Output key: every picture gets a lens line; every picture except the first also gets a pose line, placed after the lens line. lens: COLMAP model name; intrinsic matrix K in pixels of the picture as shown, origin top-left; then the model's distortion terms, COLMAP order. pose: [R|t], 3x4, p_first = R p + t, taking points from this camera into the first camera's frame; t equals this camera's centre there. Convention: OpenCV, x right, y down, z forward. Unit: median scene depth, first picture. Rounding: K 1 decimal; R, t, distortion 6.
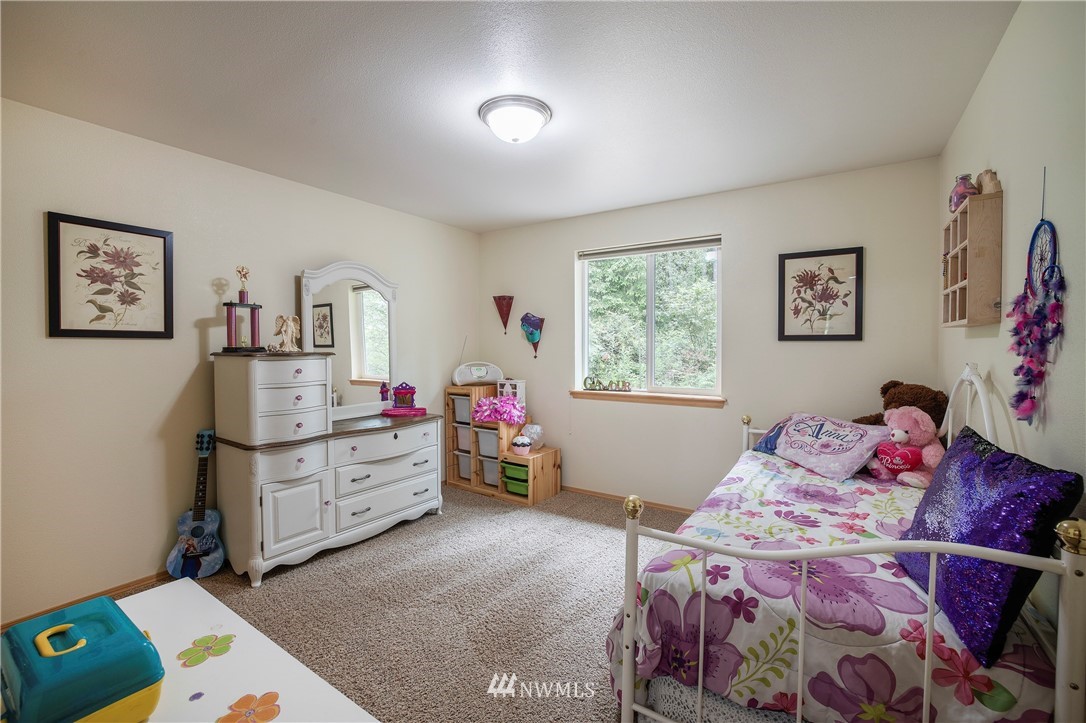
lens RADIAL K [[468.4, 0, 540.5], [0, 468.4, 358.5], [0, 0, 1]] dist [-0.033481, 0.005944]
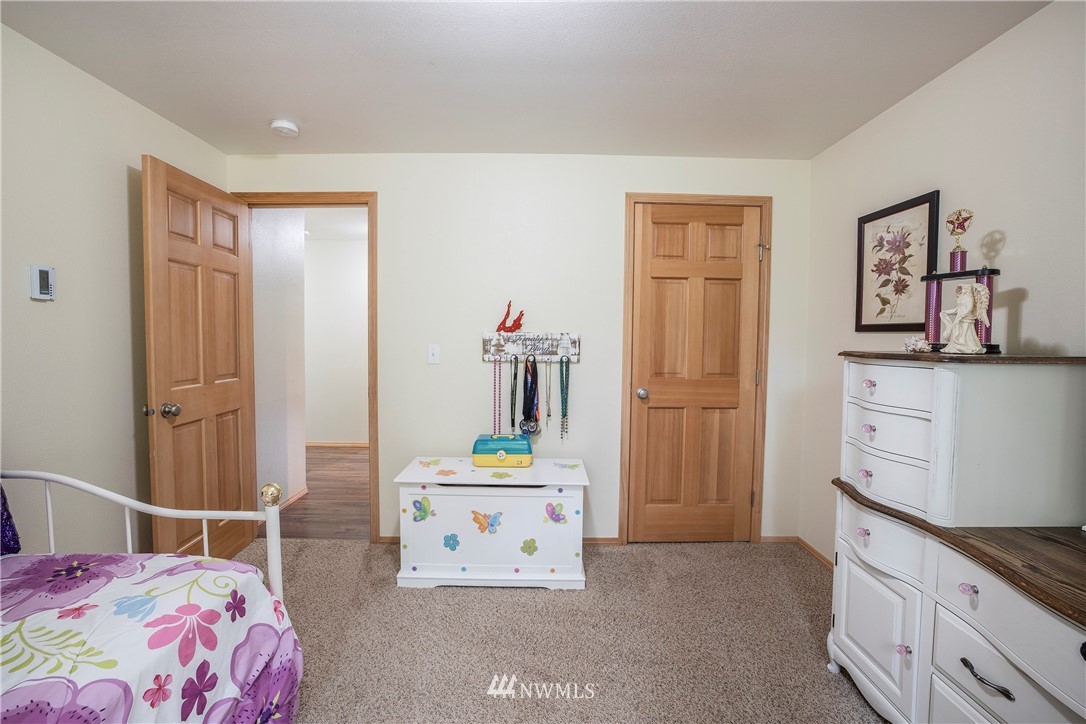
lens RADIAL K [[468.4, 0, 541.2], [0, 468.4, 358.1], [0, 0, 1]] dist [-0.033481, 0.005944]
pose [[-0.823620, 0.021490, -0.566734, 0.177315], [-0.021337, 0.997400, 0.068829, -0.041382], [0.566740, 0.068781, -0.821020, 1.381013]]
